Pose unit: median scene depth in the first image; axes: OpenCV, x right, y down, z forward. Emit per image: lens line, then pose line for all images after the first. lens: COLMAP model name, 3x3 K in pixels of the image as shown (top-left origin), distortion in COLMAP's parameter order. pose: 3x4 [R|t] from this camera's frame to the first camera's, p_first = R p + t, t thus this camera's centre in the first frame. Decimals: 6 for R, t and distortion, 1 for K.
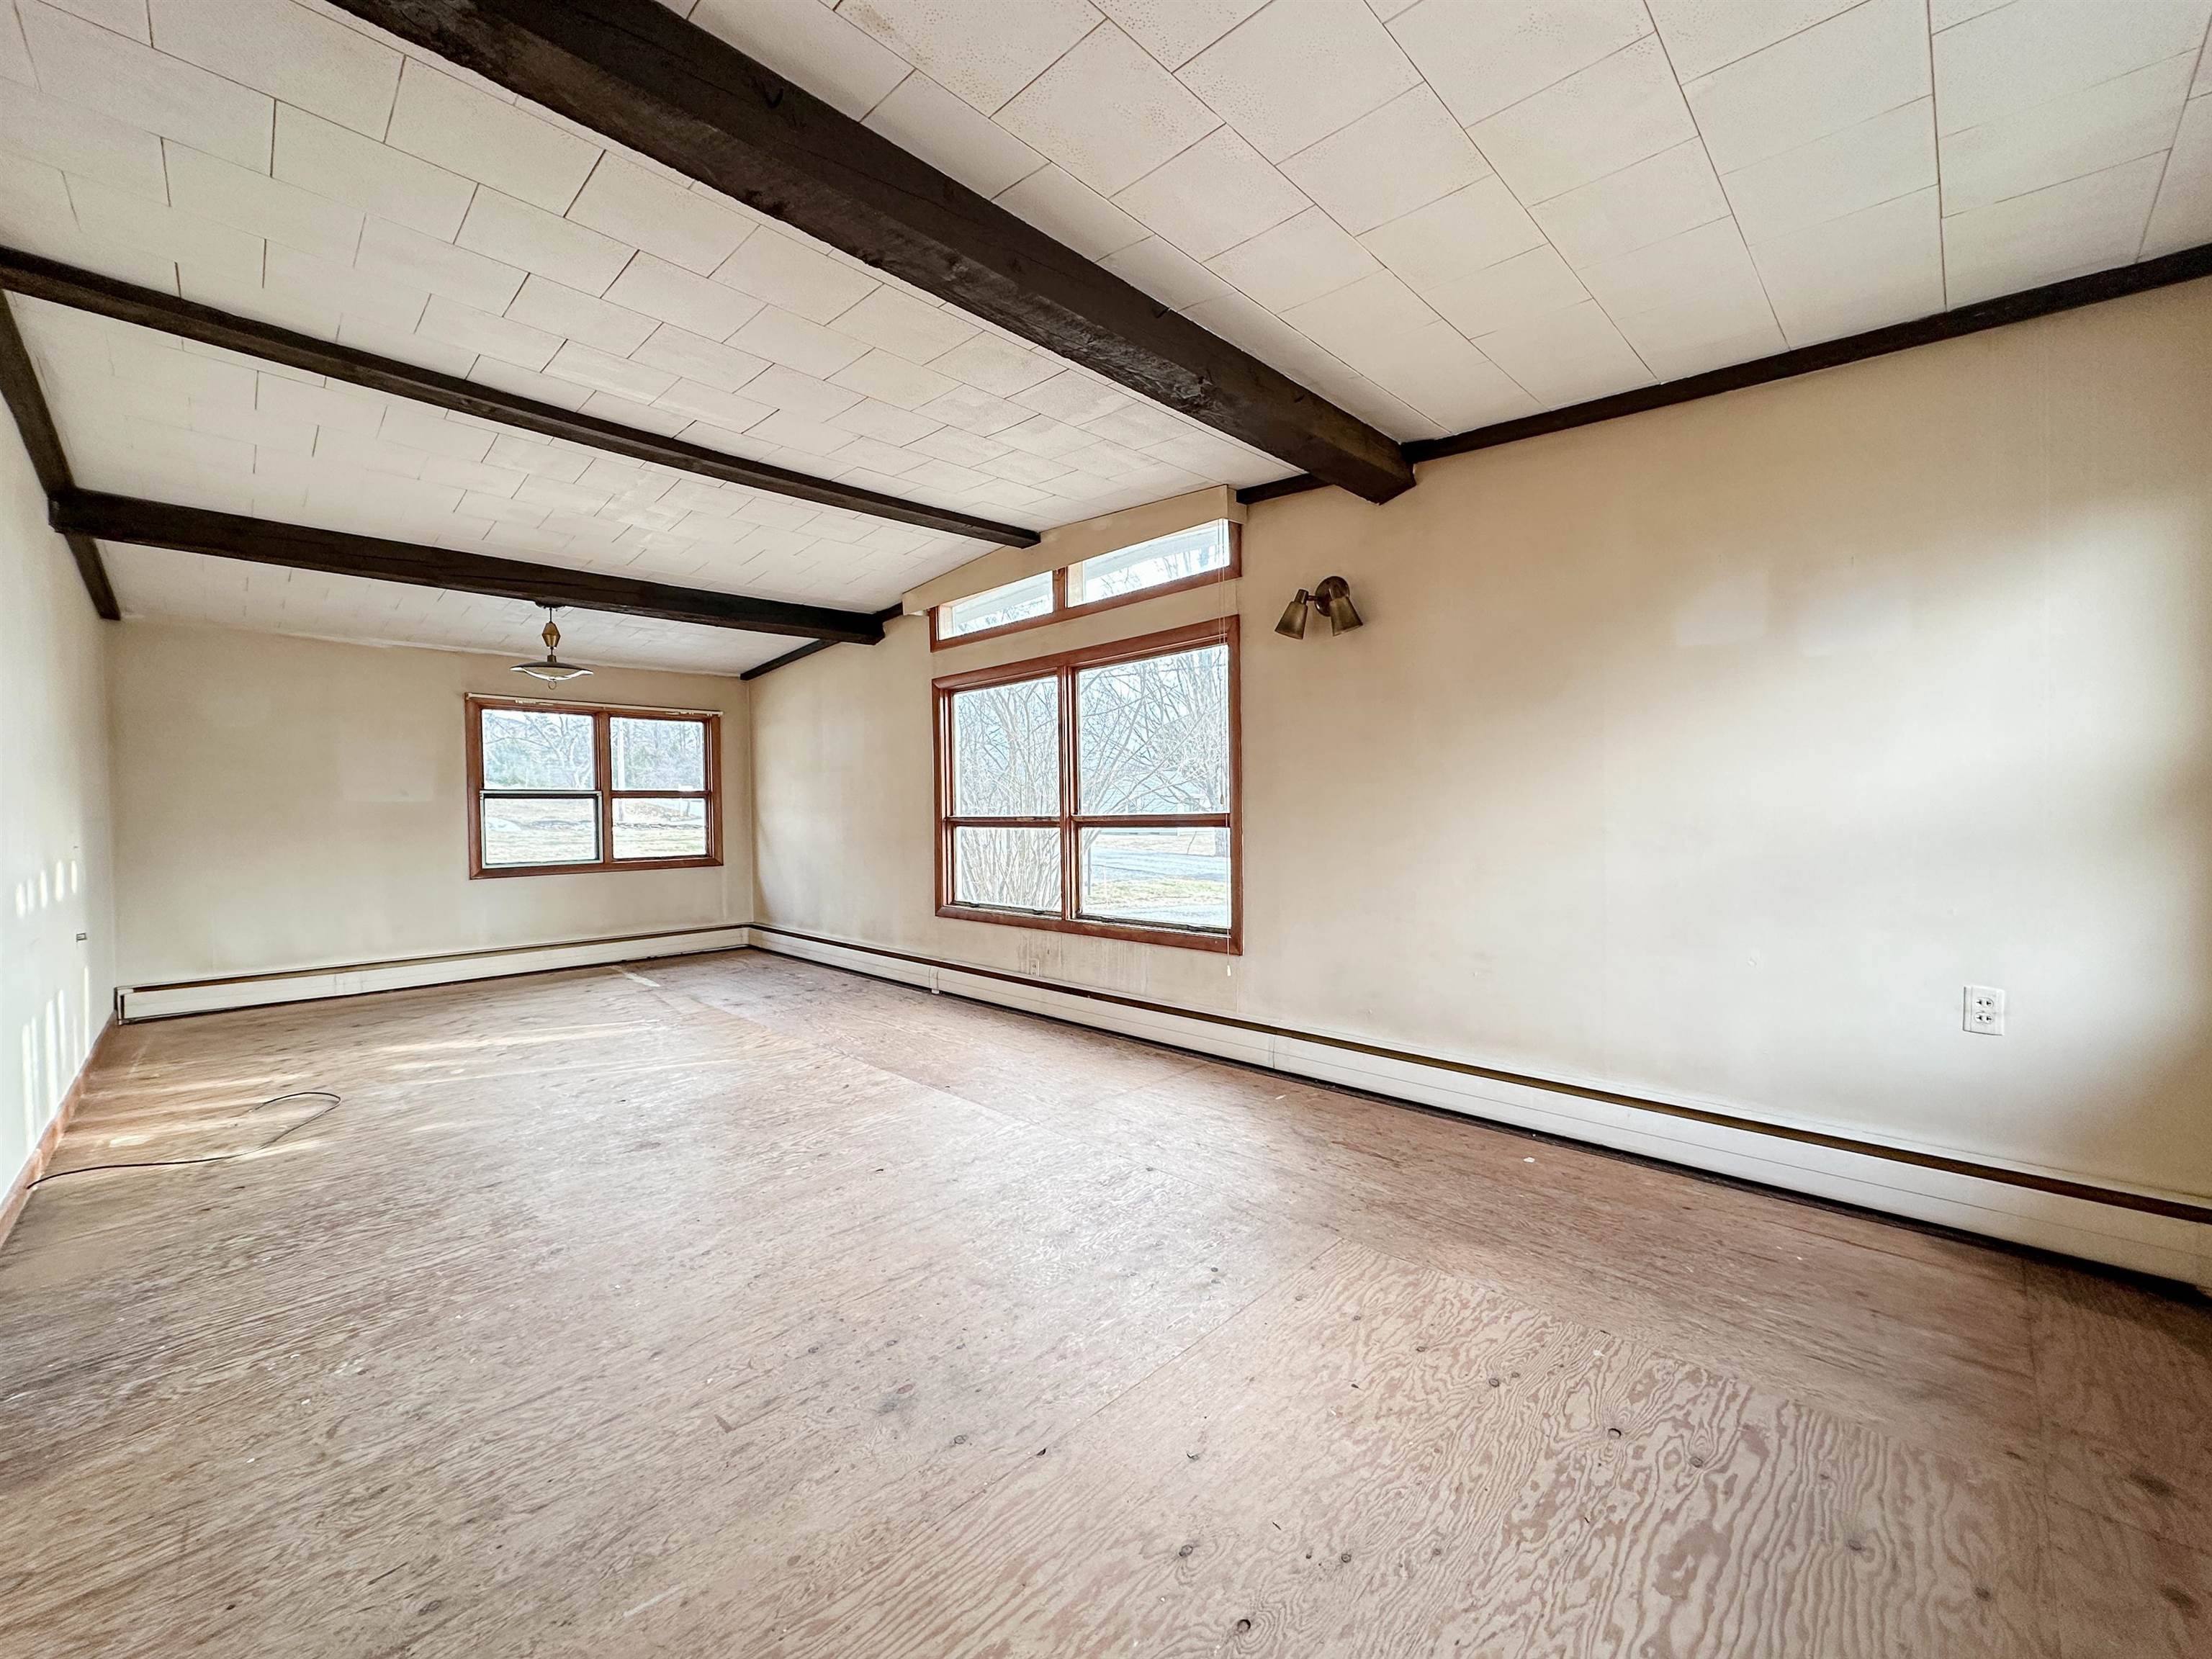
lens RADIAL K [[879.6, 0, 1100.0], [0, 879.6, 829.2], [0, 0, 1]] dist [-0.000477, 0.000364]
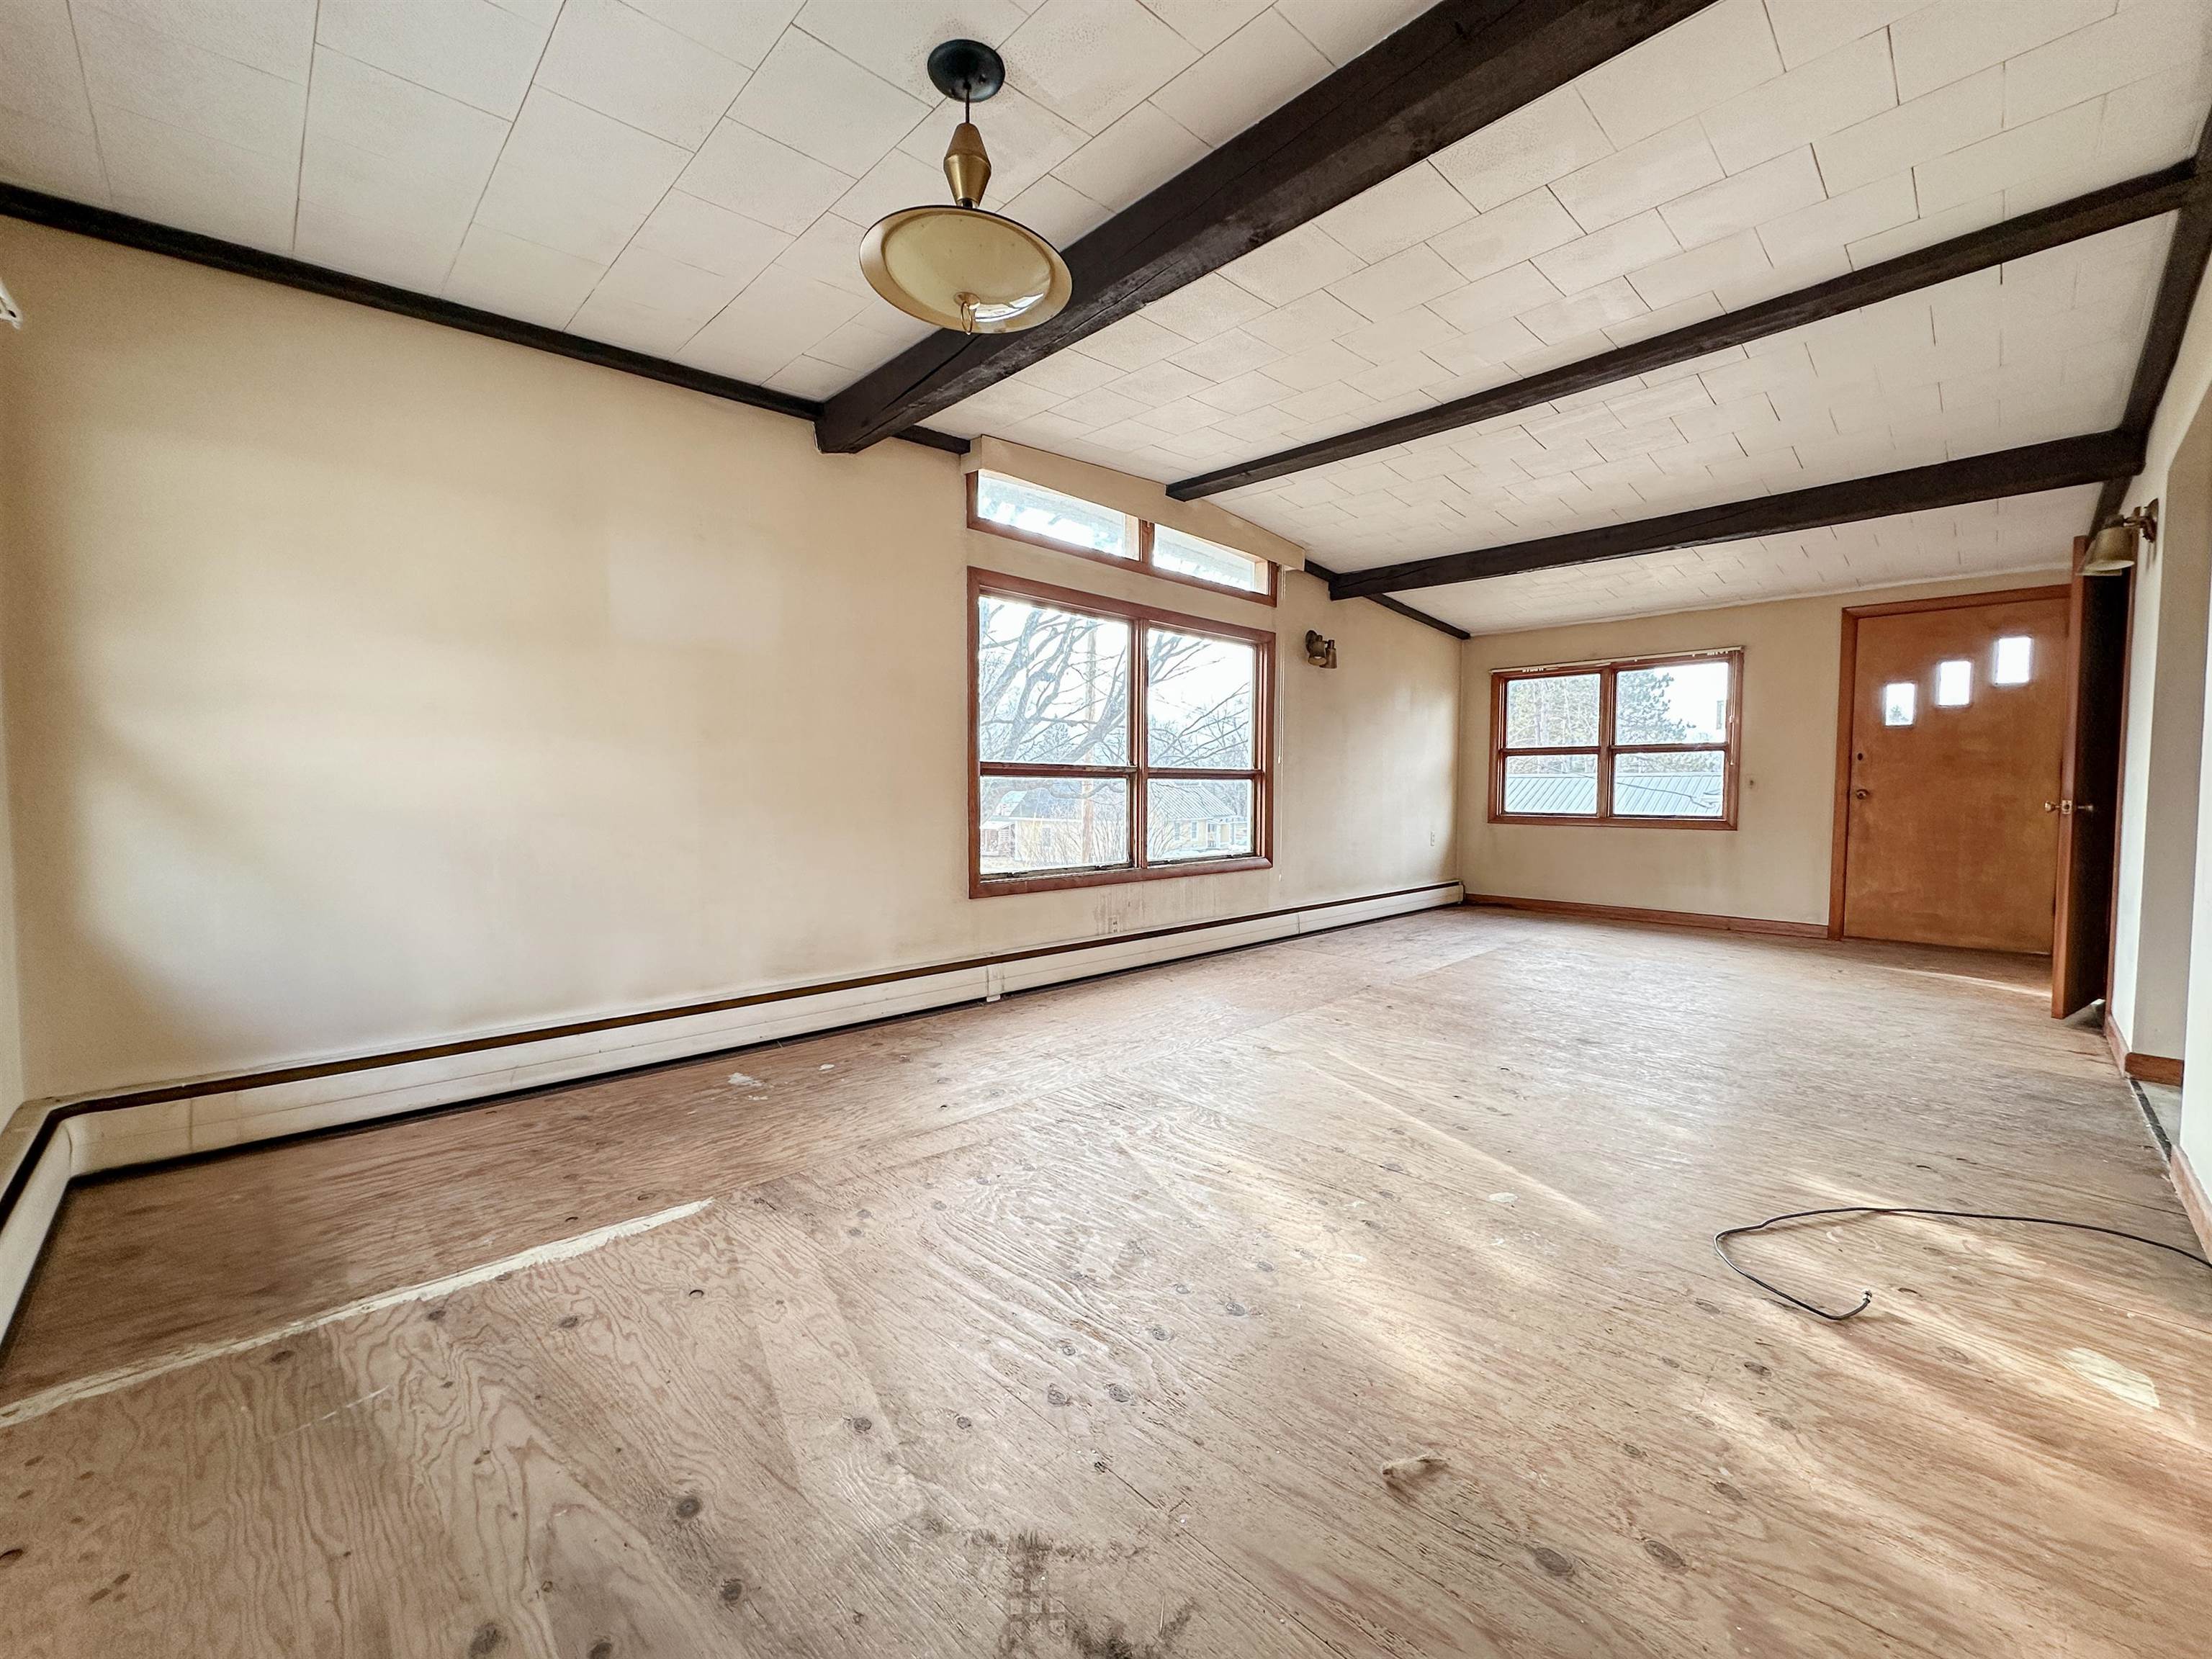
lens RADIAL K [[879.6, 0, 1112.9], [0, 879.6, 825.2], [0, 0, 1]] dist [-0.000477, 0.000364]
pose [[-0.004462, -0.028218, 0.999592, -1.126213], [0.013436, 0.999510, 0.028276, 0.024984], [-0.999900, 0.013557, -0.004081, 1.104750]]
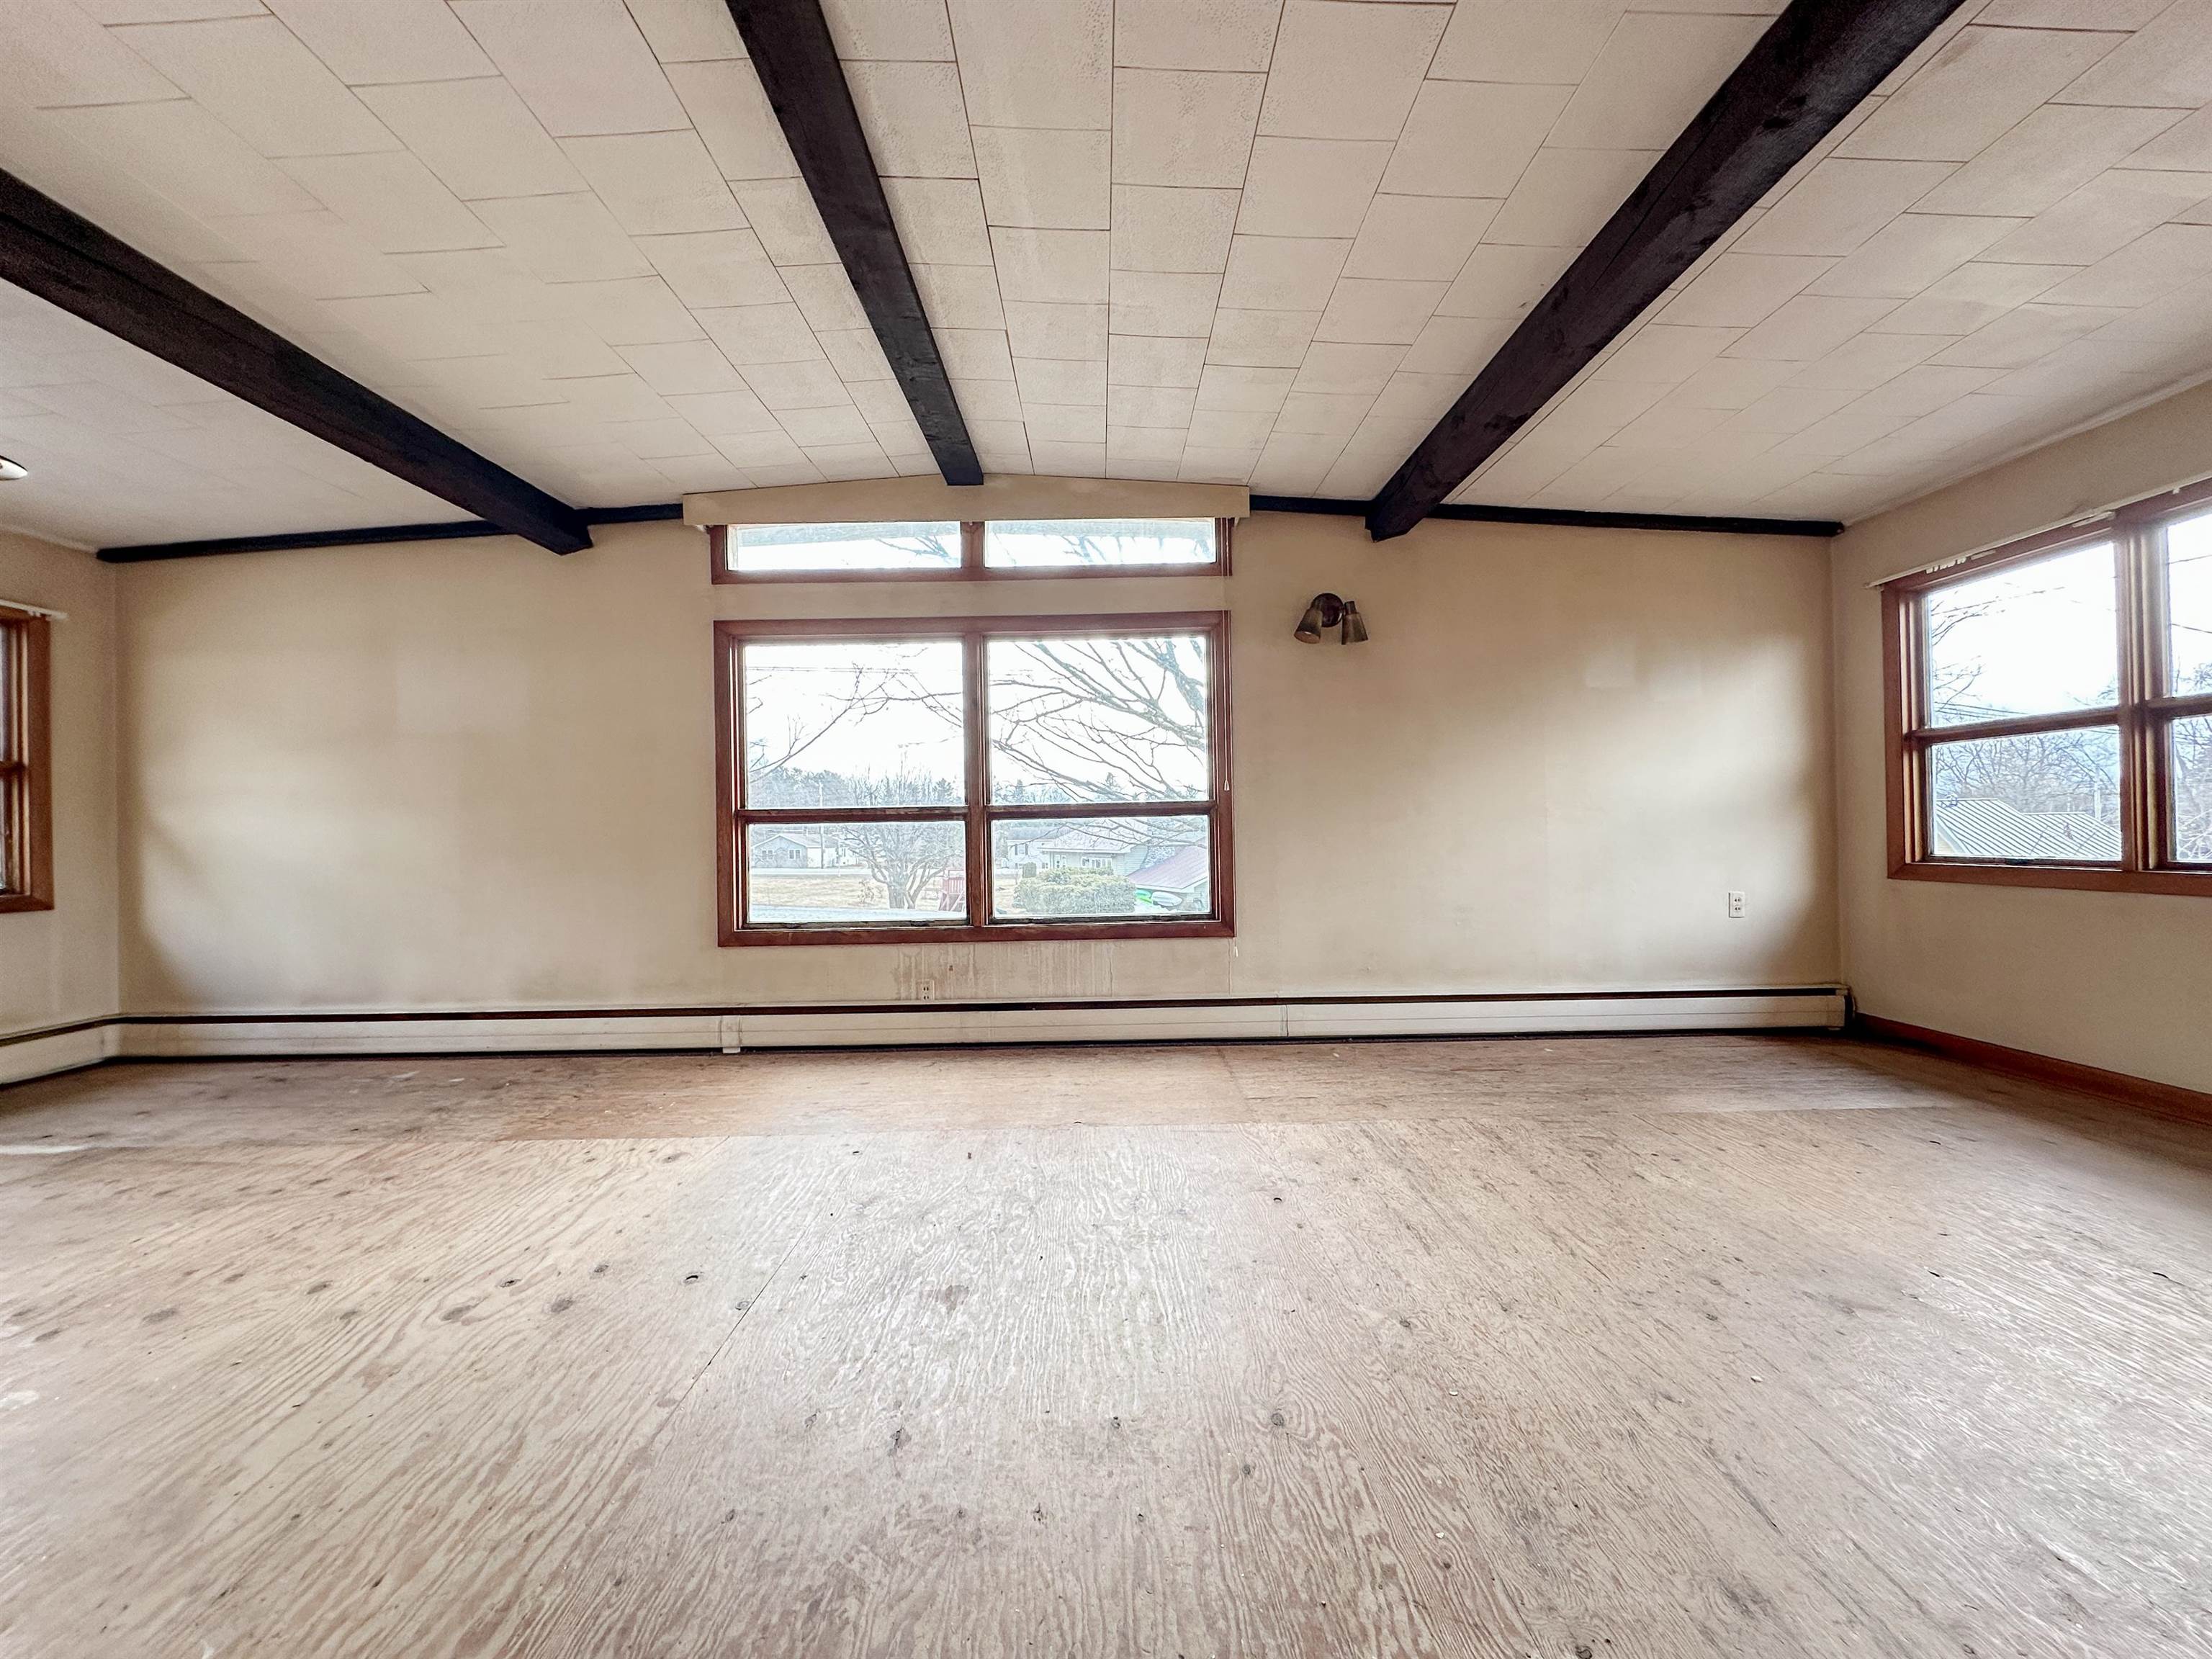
lens RADIAL K [[879.6, 0, 1108.2], [0, 879.6, 827.3], [0, 0, 1]] dist [-0.000477, 0.000364]
pose [[0.700816, 0.007797, 0.713299, -0.597445], [0.022091, 0.999223, -0.032626, 0.039041], [-0.713000, 0.038622, 0.700100, 0.326762]]
